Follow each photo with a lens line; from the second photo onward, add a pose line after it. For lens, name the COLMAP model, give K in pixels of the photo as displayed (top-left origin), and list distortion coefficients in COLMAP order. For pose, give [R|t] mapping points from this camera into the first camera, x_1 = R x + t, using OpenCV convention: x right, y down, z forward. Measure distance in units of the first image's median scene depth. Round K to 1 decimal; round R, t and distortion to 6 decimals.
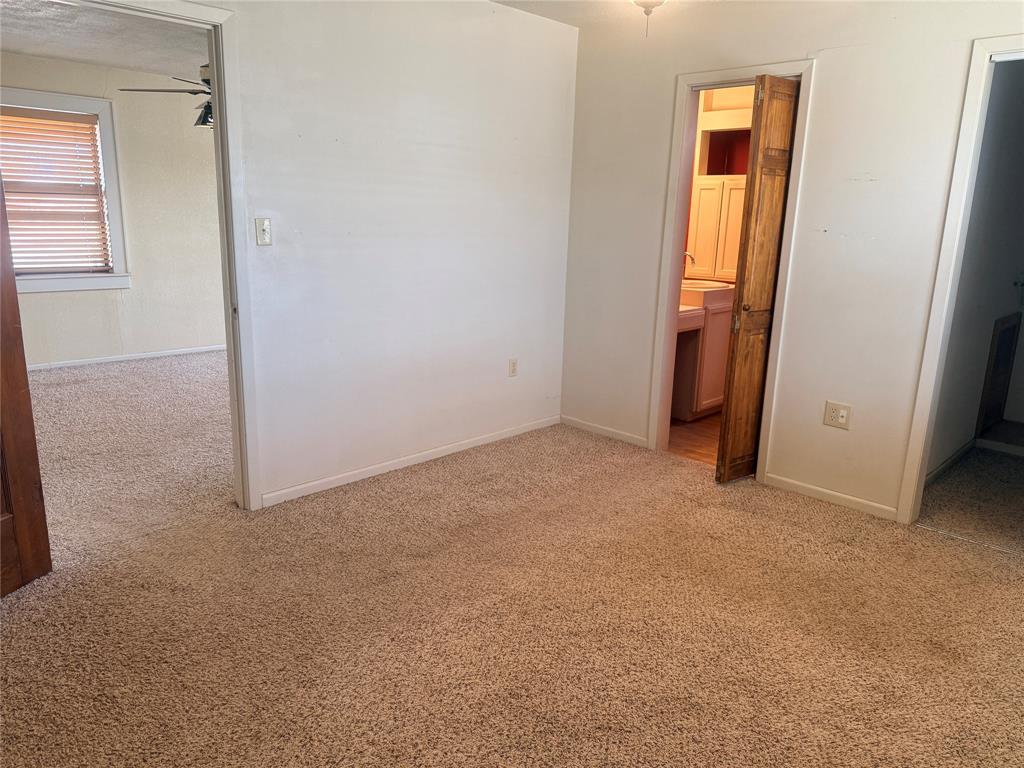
lens RADIAL K [[716.4, 0, 512.8], [0, 716.4, 387.0], [0, 0, 1]] dist [0.102161, -0.130460]
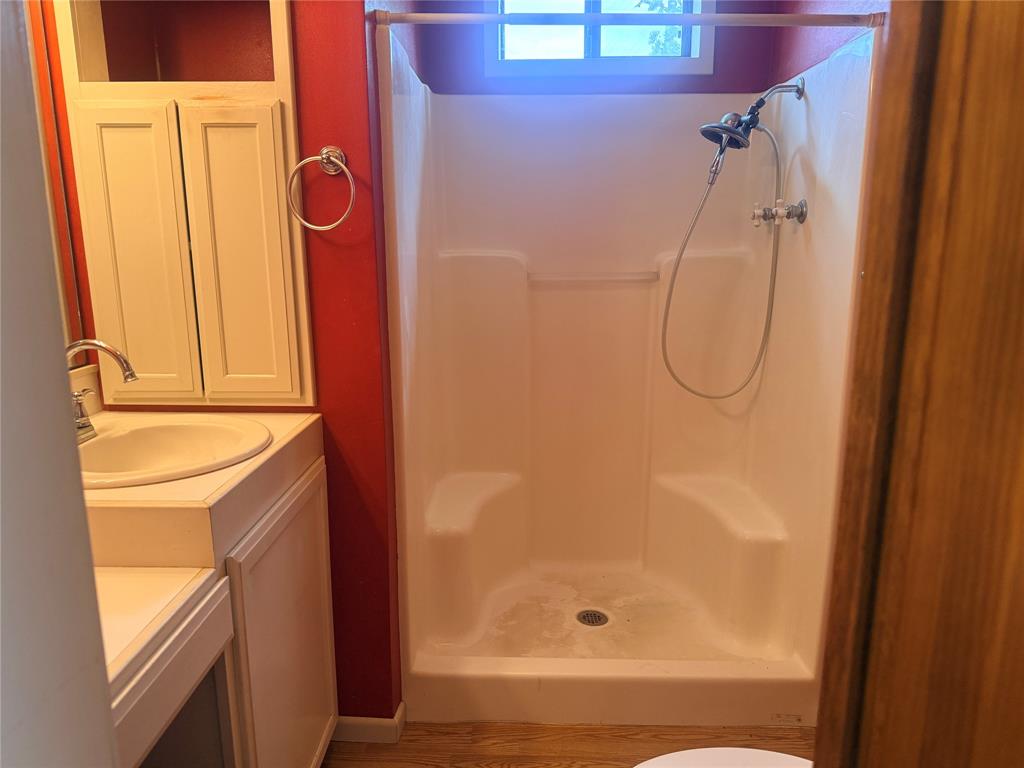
lens RADIAL K [[715.9, 0, 496.4], [0, 715.9, 389.6], [0, 0, 1]] dist [0.052934, -0.058007]
pose [[0.738910, -0.167835, 0.652567, 0.223522], [0.181935, 0.982205, 0.046608, -0.201089], [-0.648777, 0.084285, 0.756296, 0.909077]]
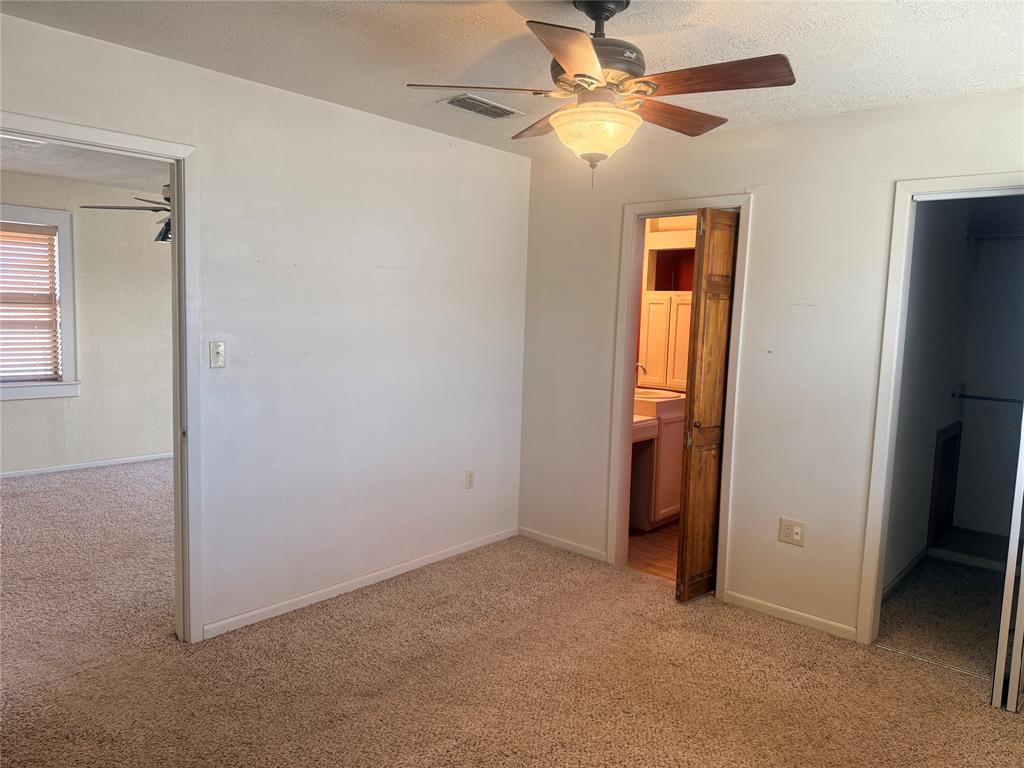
lens RADIAL K [[717.9, 0, 505.8], [0, 717.9, 387.0], [0, 0, 1]] dist [0.078199, -0.086975]
pose [[0.998871, -0.001359, 0.047482, 0.004169], [0.007307, 0.992090, -0.125317, -0.034738], [-0.046936, 0.125522, 0.990980, -0.000981]]
